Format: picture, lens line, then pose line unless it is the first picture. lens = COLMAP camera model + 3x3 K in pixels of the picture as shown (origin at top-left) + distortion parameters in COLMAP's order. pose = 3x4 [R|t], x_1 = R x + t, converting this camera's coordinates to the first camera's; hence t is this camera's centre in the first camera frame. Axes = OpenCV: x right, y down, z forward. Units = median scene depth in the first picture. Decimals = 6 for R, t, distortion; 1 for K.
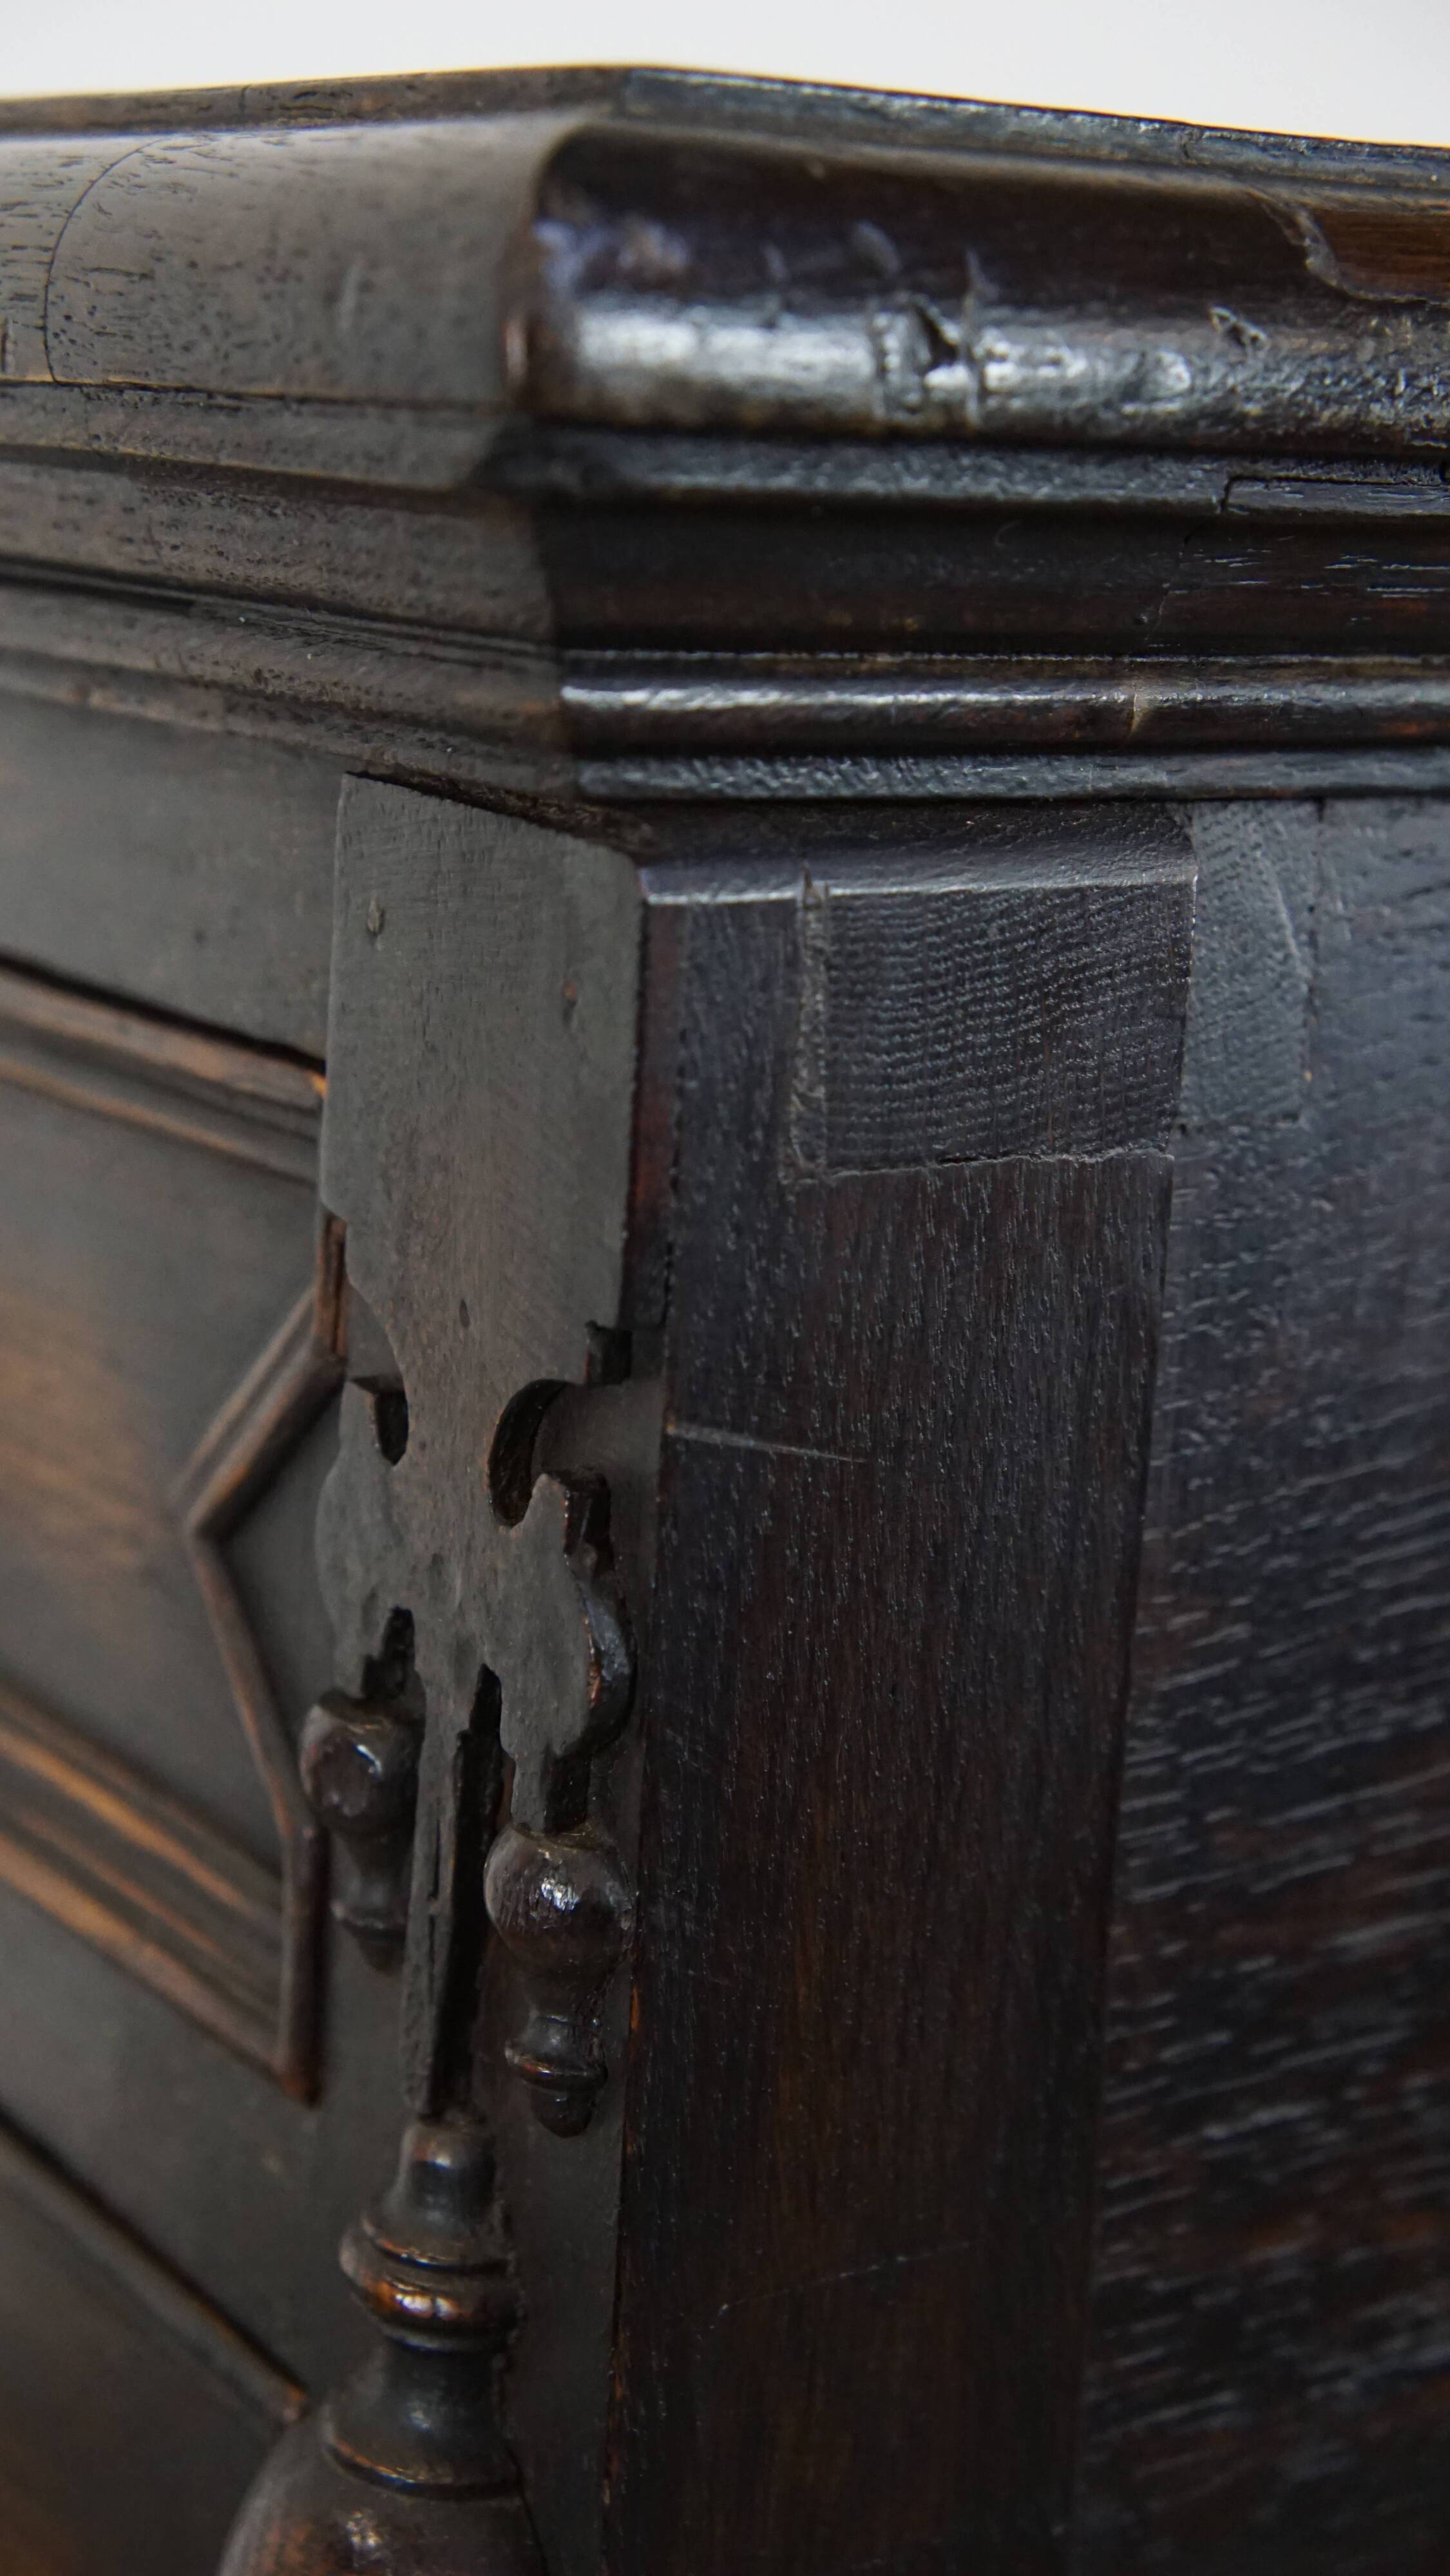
lens RADIAL K [[3902.9, 0, 735.8], [0, 3902.9, 1279.6], [0, 0, 1]] dist [0.183129, 0.000000]
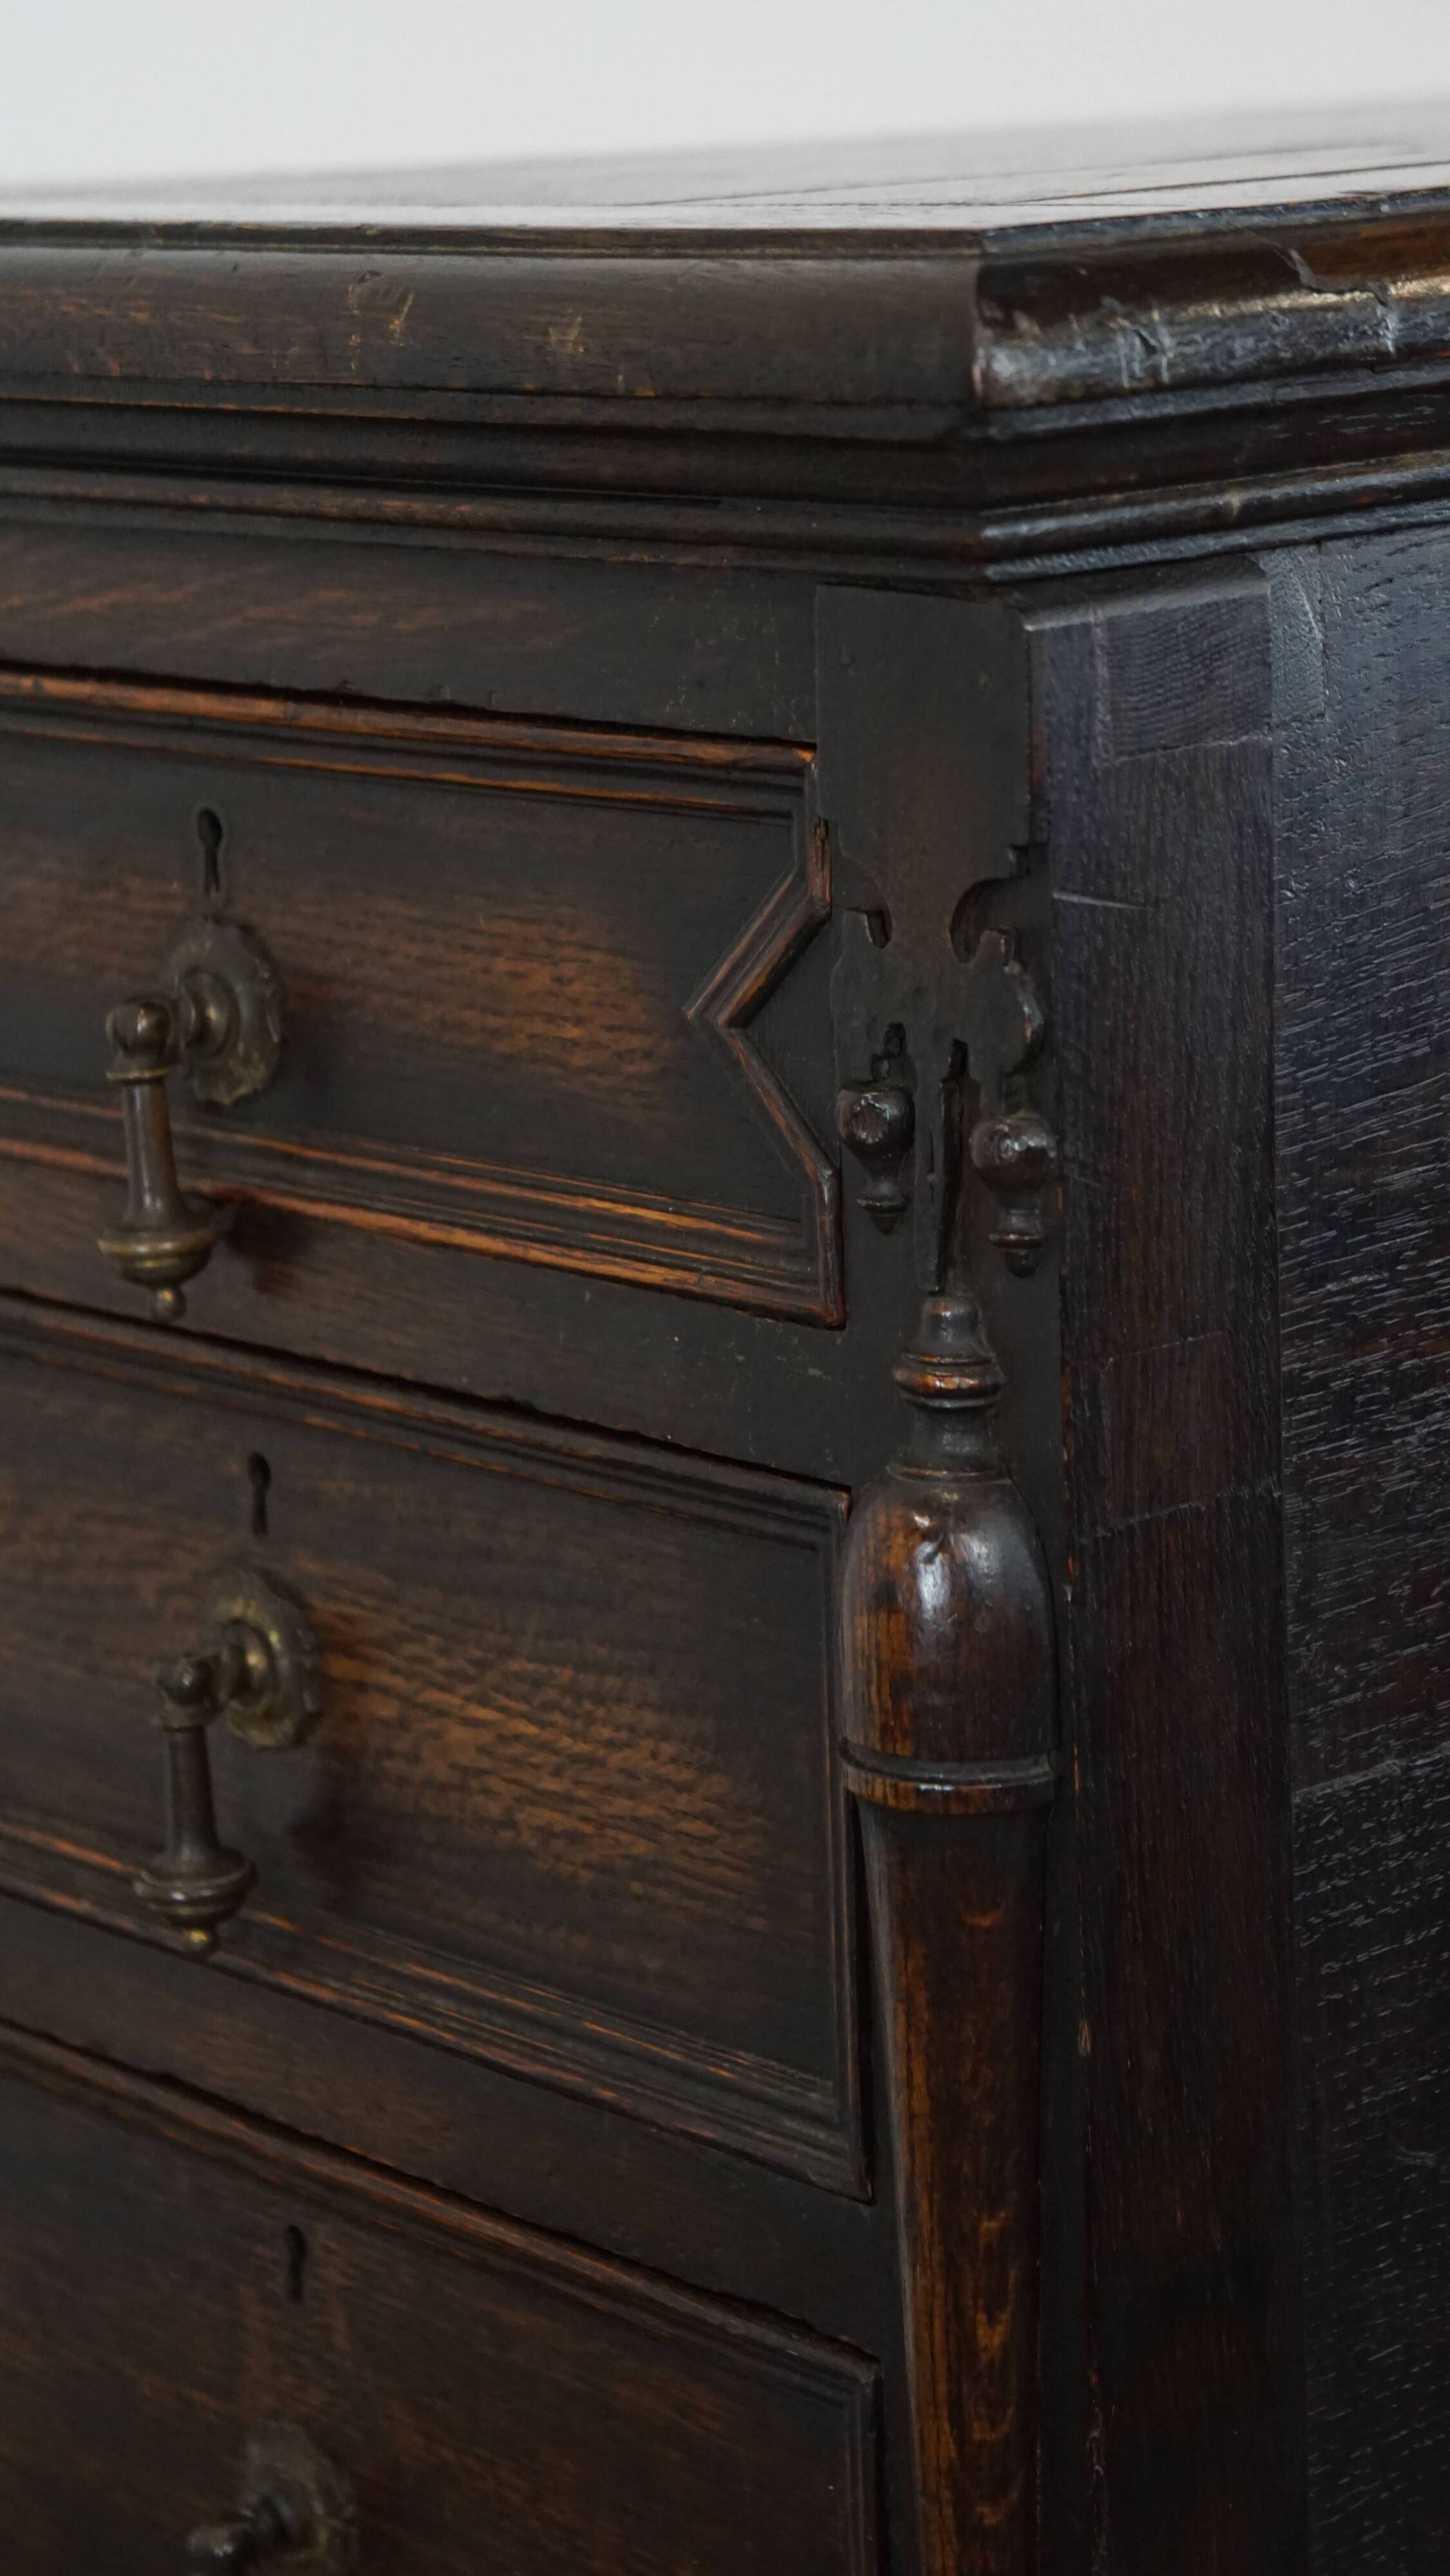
lens RADIAL K [[6298.2, 0, 718.1], [0, 6298.2, 1281.0], [0, 0, 1]] dist [0.378173, 0.000000]
pose [[0.985072, -0.116102, 0.127100, -0.577190], [0.116638, 0.993169, 0.003240, 0.189776], [-0.126608, 0.011633, 0.991885, -2.021792]]
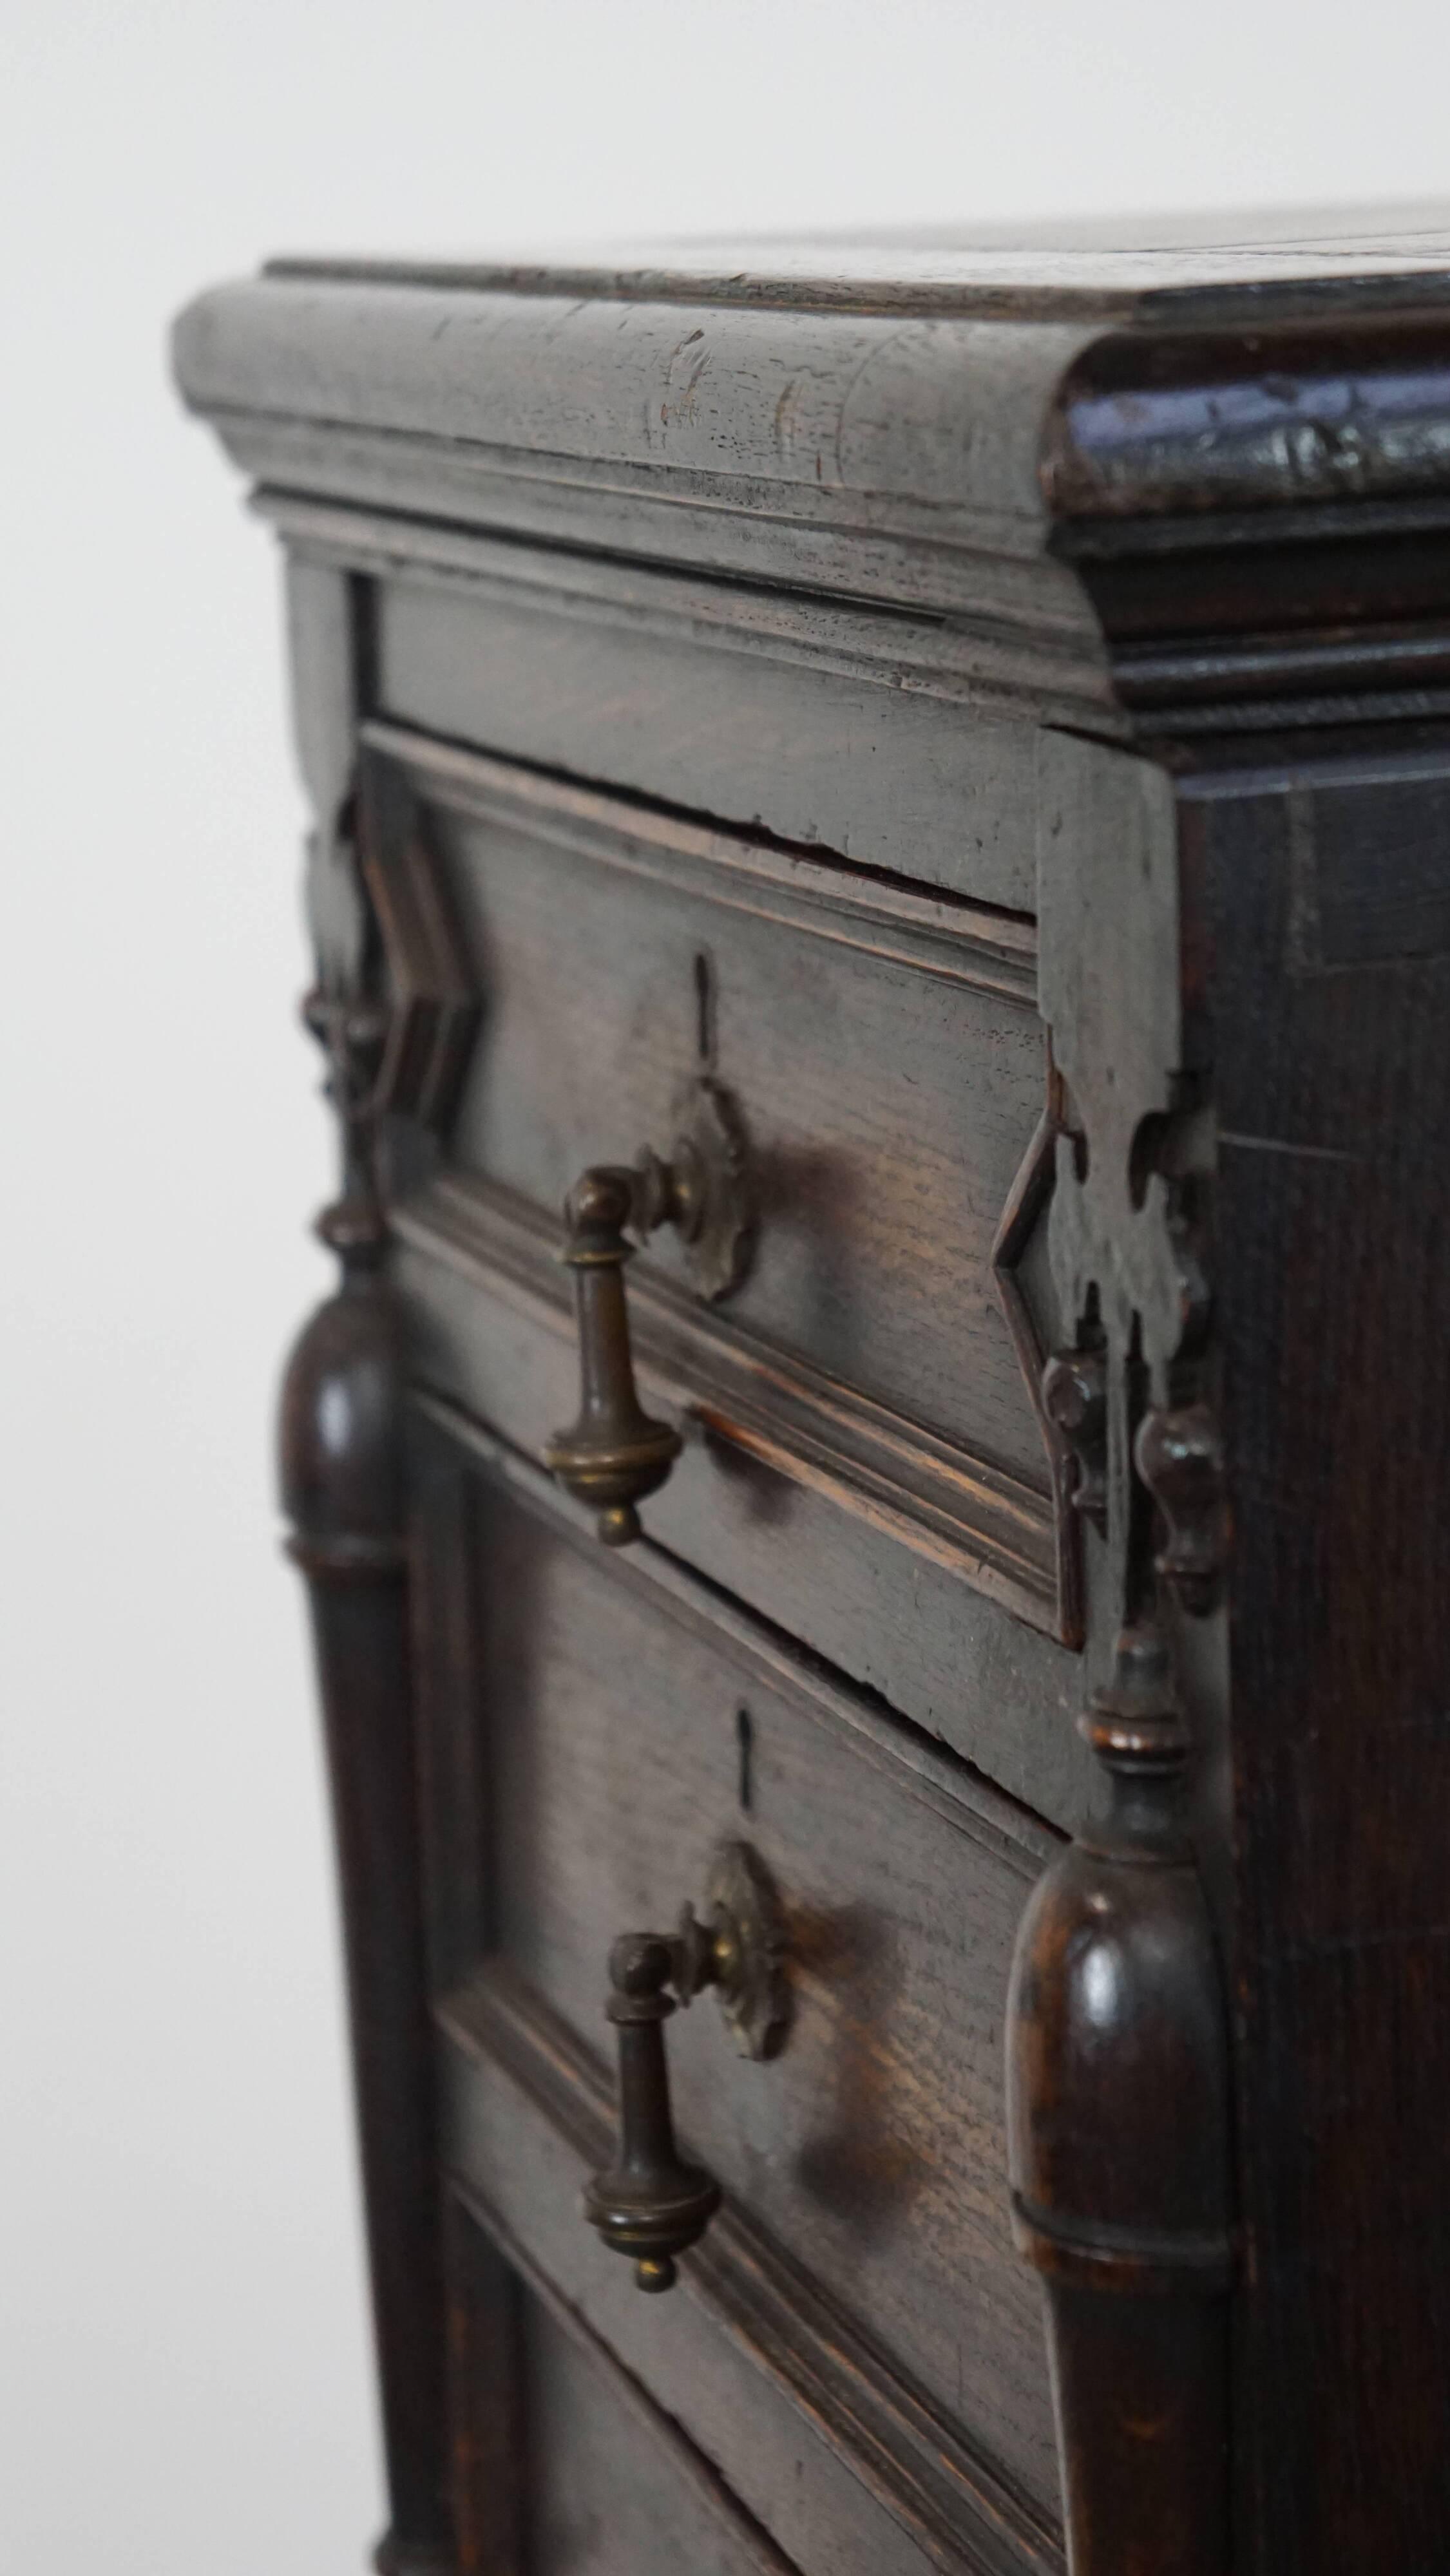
lens RADIAL K [[6298.2, 0, 732.2], [0, 6298.2, 1243.3], [0, 0, 1]] dist [0.378173, 0.000000]
pose [[0.953226, -0.039104, -0.299718, 0.513584], [0.028923, 0.998846, -0.038330, 0.160500], [0.300871, 0.027869, 0.953258, -1.357362]]
